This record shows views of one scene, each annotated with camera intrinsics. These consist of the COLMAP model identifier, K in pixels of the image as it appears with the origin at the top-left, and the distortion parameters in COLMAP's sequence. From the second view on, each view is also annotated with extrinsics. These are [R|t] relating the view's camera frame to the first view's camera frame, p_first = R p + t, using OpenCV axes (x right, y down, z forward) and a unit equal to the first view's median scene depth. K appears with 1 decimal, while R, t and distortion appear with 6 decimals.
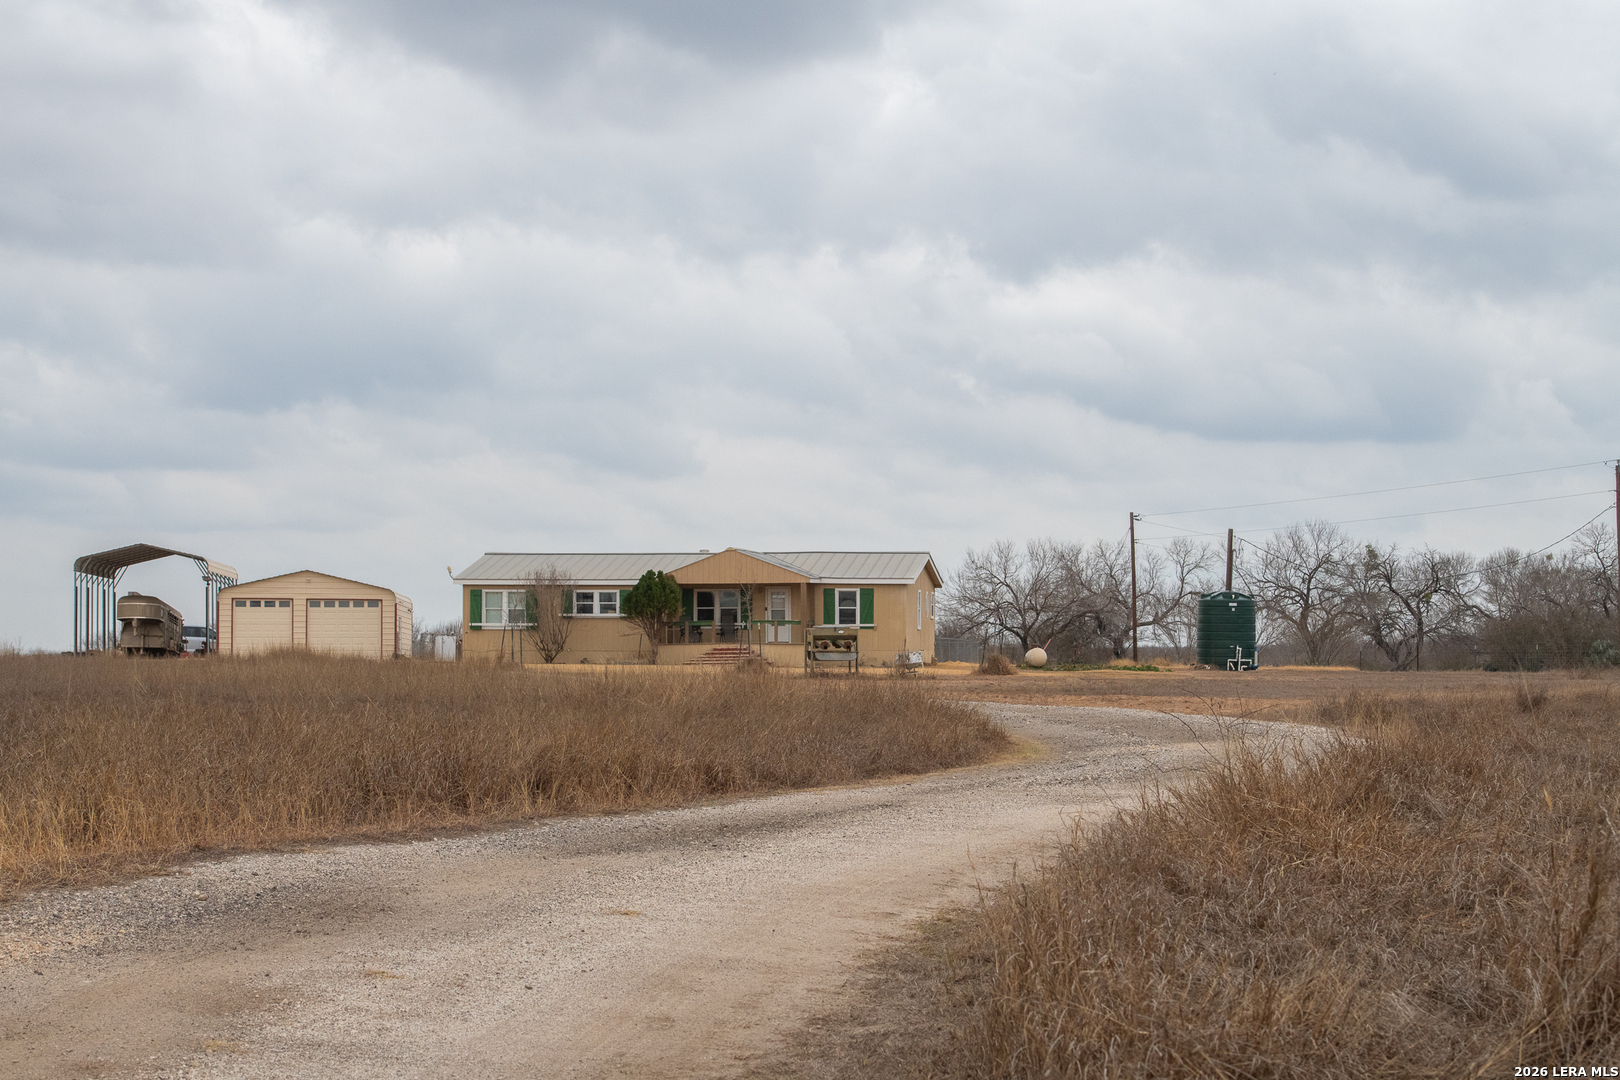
lens RADIAL K [[3275.9, 0, 810.0], [0, 3275.9, 541.1], [0, 0, 1]] dist [-0.043916, 0.000000]
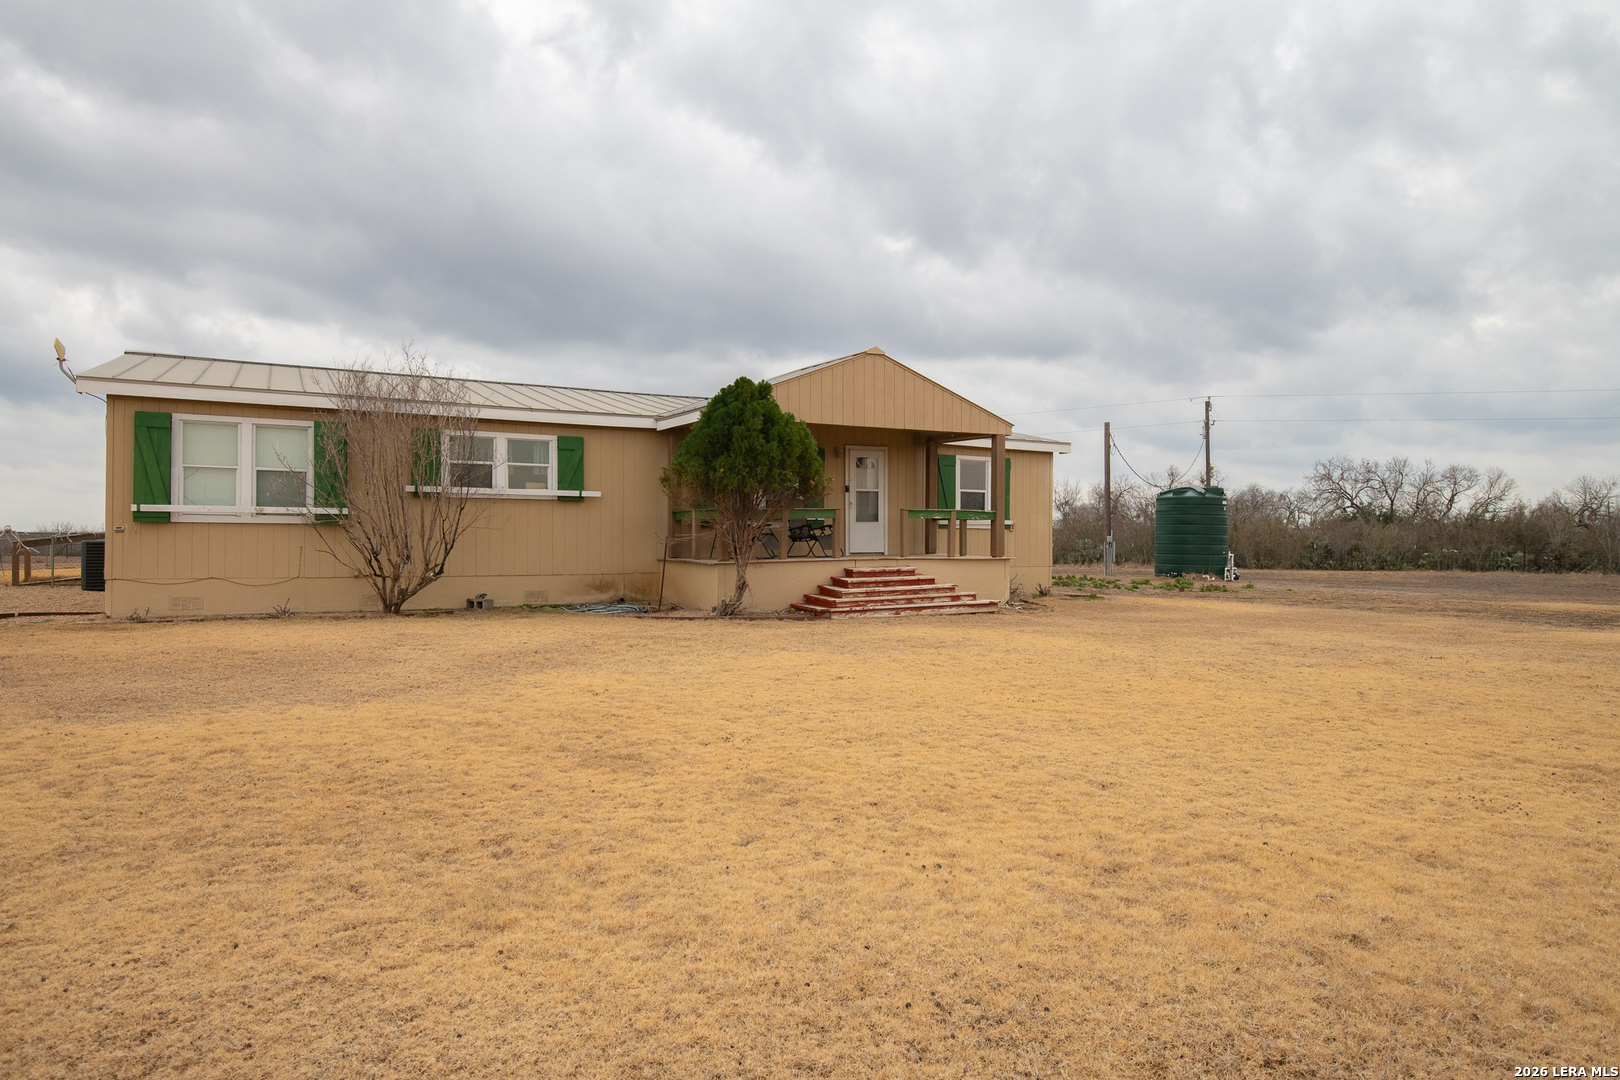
lens RADIAL K [[962.7, 0, 814.8], [0, 962.7, 533.8], [0, 0, 1]] dist [-0.008623, -0.001231]
pose [[0.792289, 0.003712, 0.610135, -0.109014], [-0.025228, 0.999326, 0.026680, 0.023702], [-0.609624, -0.036531, 0.791848, 0.874457]]
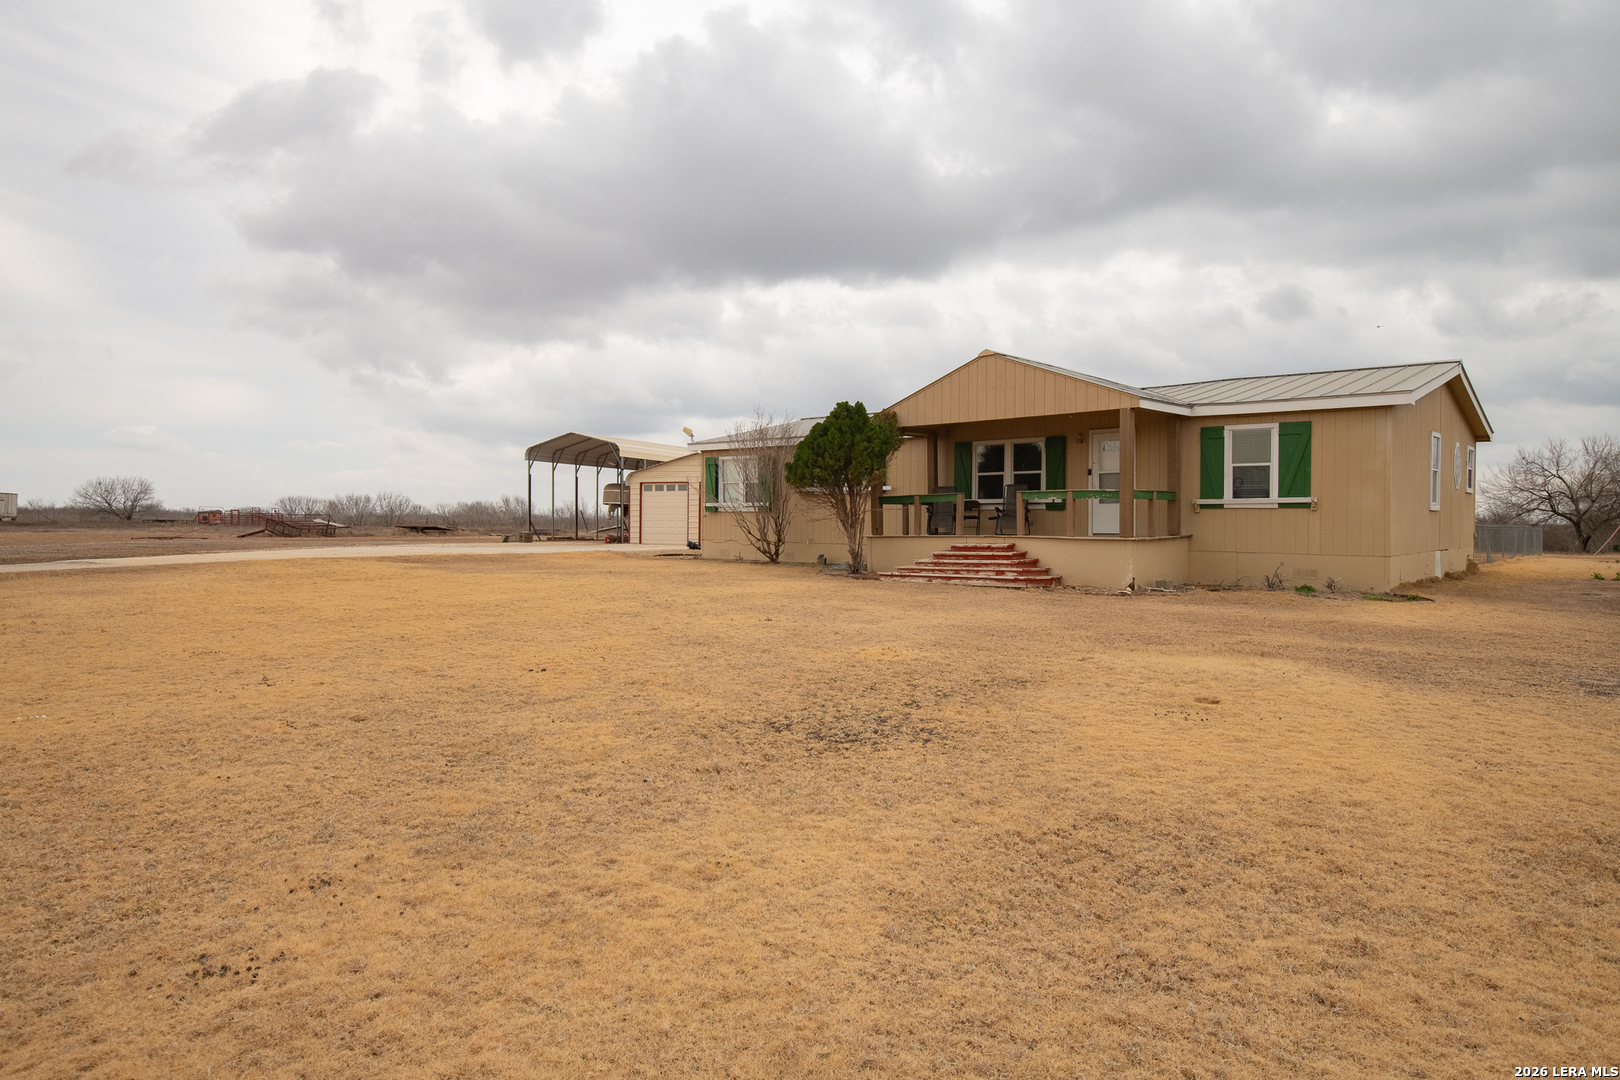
lens RADIAL K [[962.7, 0, 808.3], [0, 962.7, 529.9], [0, 0, 1]] dist [-0.008623, -0.001231]
pose [[0.836313, 0.007972, -0.548194, 0.034296], [0.014199, 0.999244, 0.036192, 0.023666], [0.548068, -0.038052, 0.835567, 0.834348]]
